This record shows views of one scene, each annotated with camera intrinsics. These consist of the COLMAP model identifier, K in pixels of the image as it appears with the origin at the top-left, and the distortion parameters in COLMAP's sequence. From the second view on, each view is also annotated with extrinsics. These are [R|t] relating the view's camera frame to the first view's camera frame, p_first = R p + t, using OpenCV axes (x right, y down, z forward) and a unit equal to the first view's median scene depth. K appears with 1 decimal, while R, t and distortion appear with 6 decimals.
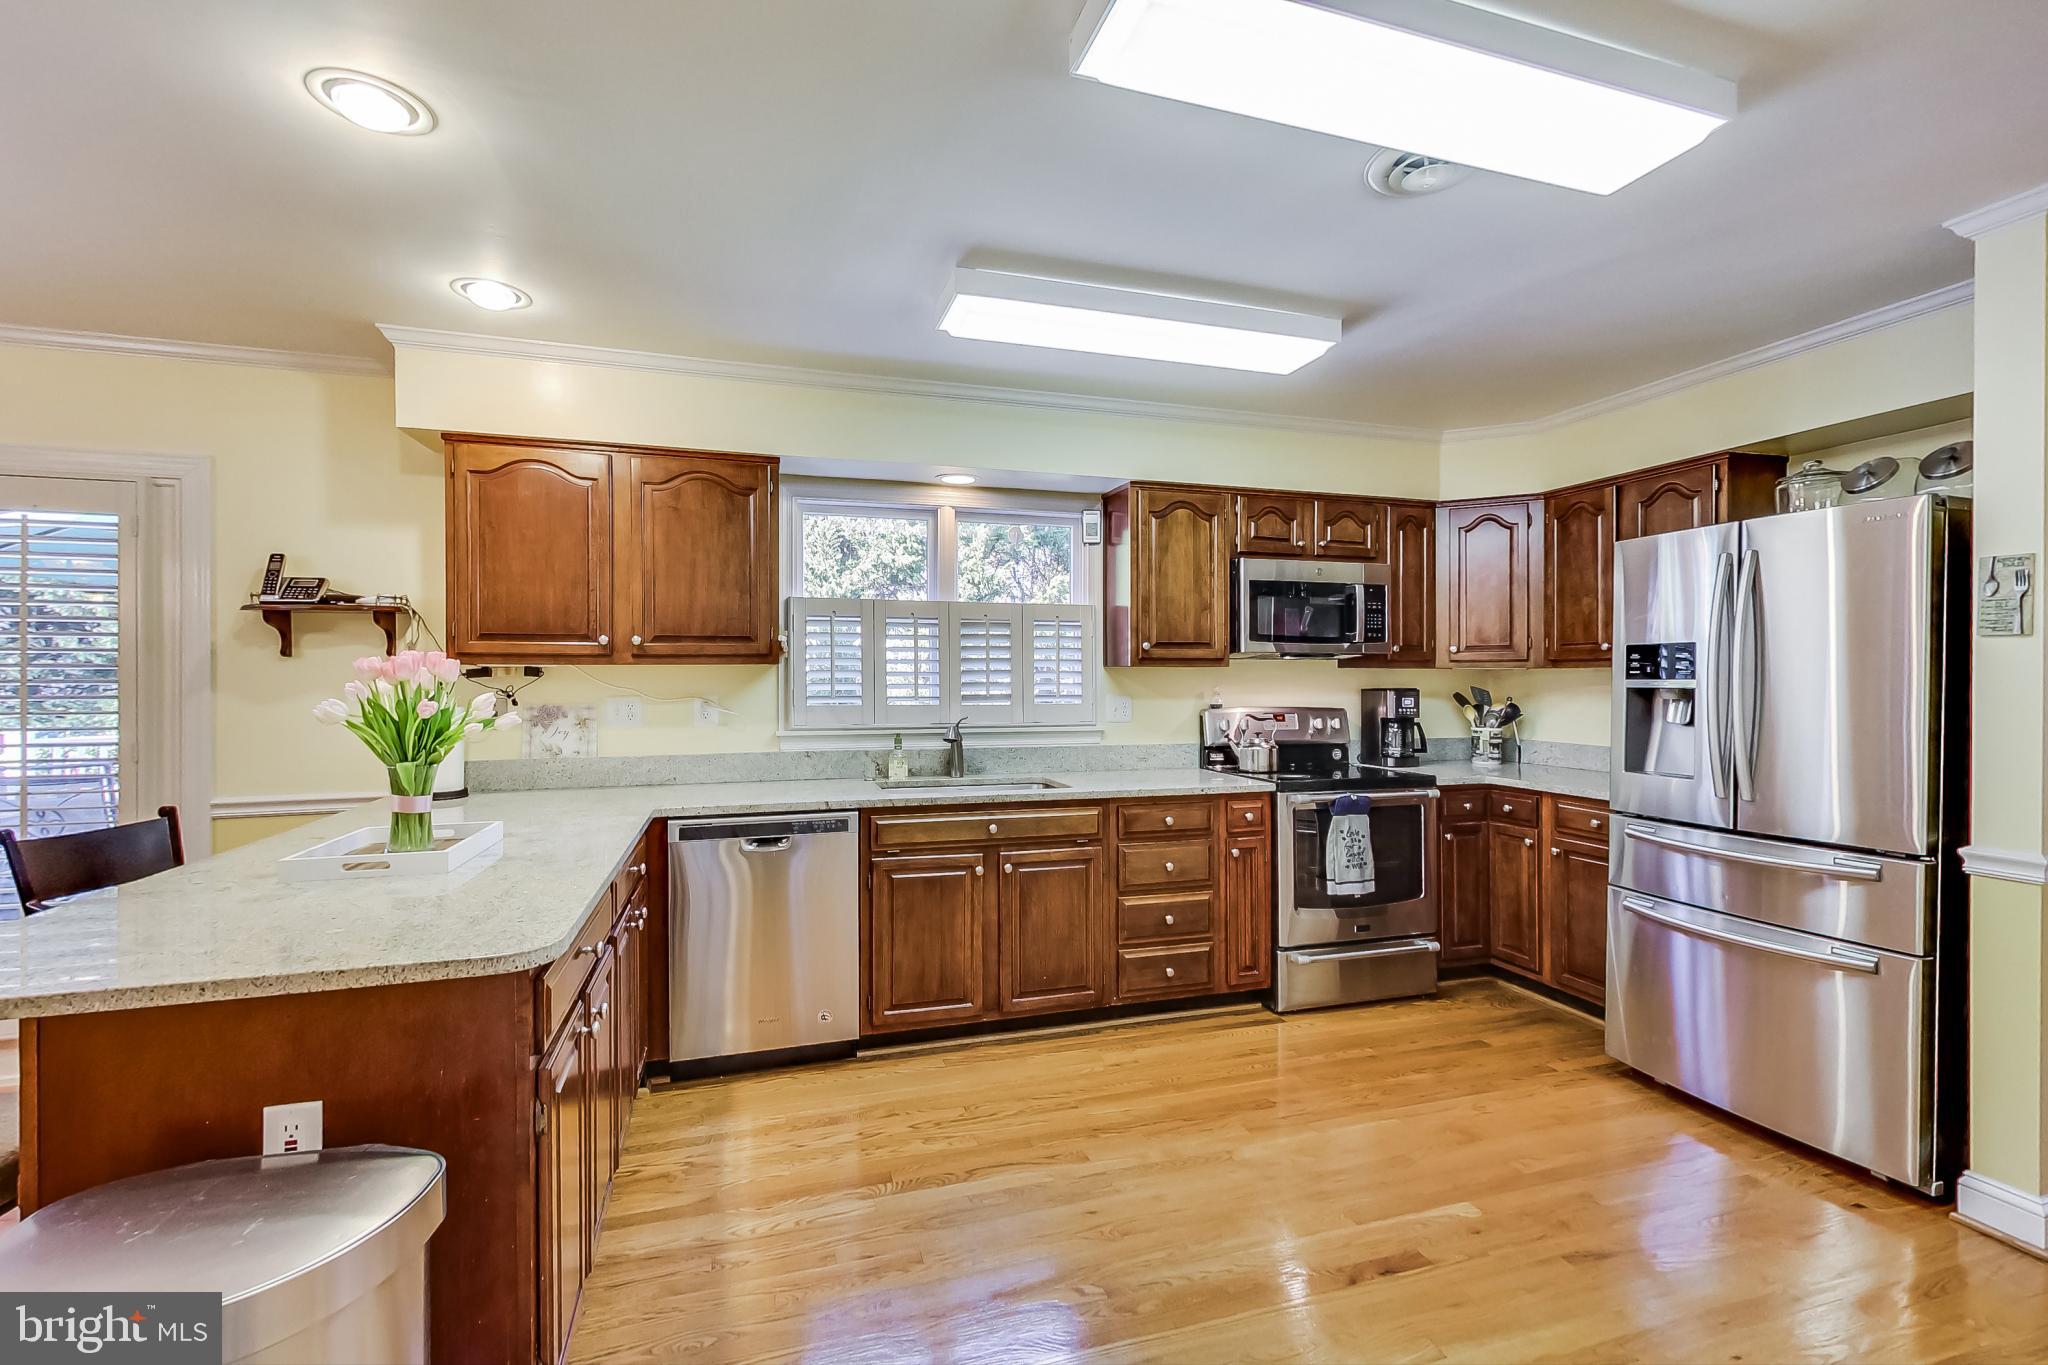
lens RADIAL K [[795.5, 0, 1019.0], [0, 795.5, 684.8], [0, 0, 1]] dist [-0.001200, -0.000432]
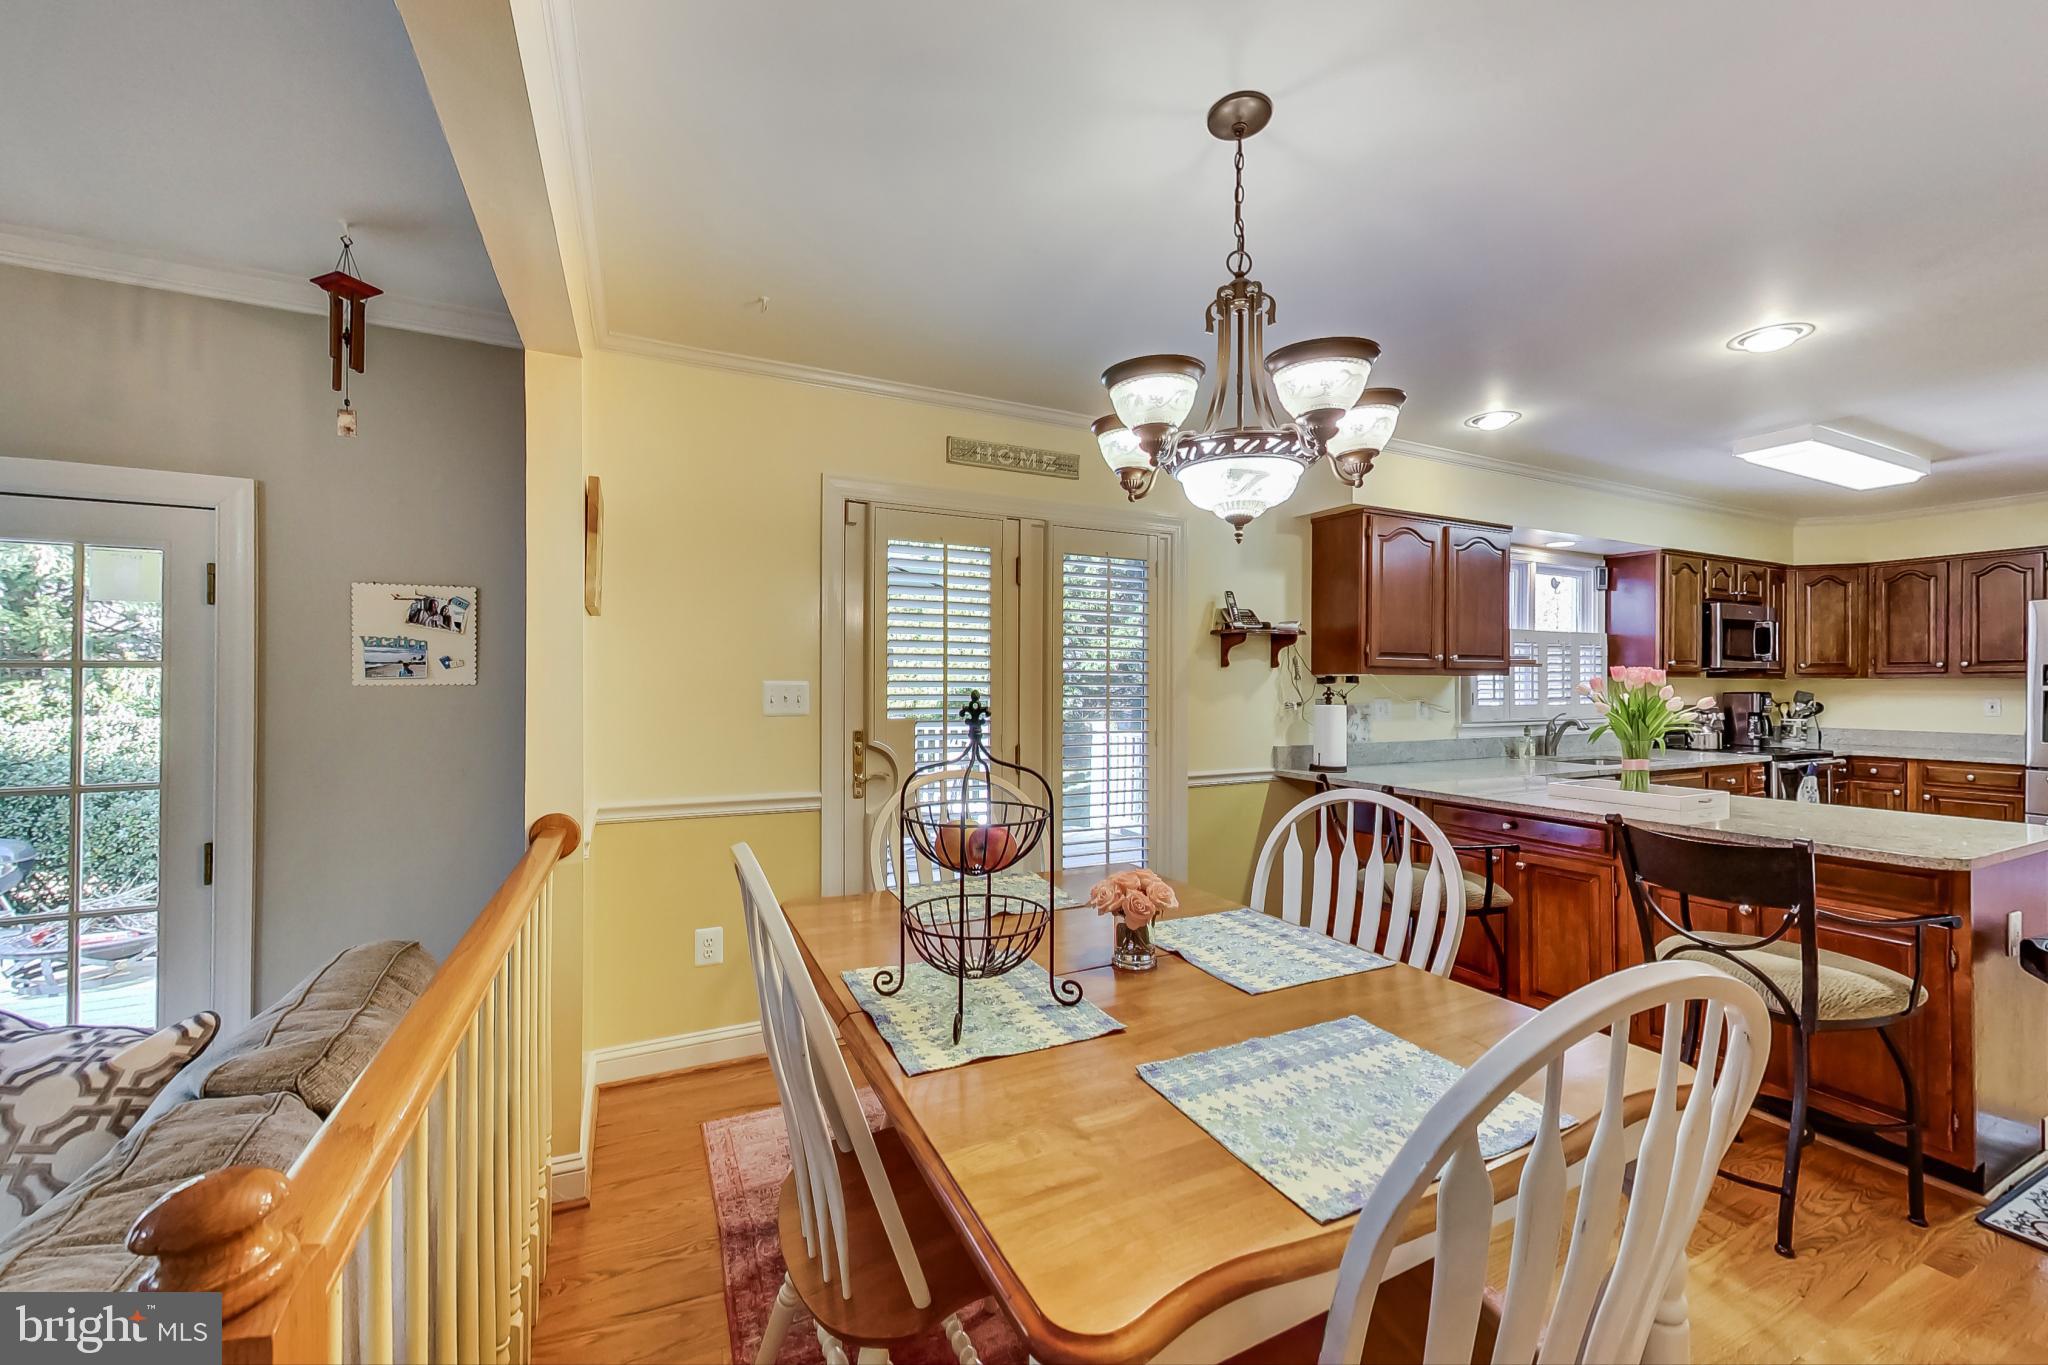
lens RADIAL K [[795.5, 0, 1019.0], [0, 795.5, 684.8], [0, 0, 1]] dist [-0.001200, -0.000432]
pose [[0.984788, 0.002881, 0.173738, -1.295078], [-0.001529, 0.999968, -0.007912, 0.003830], [-0.173755, 0.007526, 0.984760, -0.222521]]
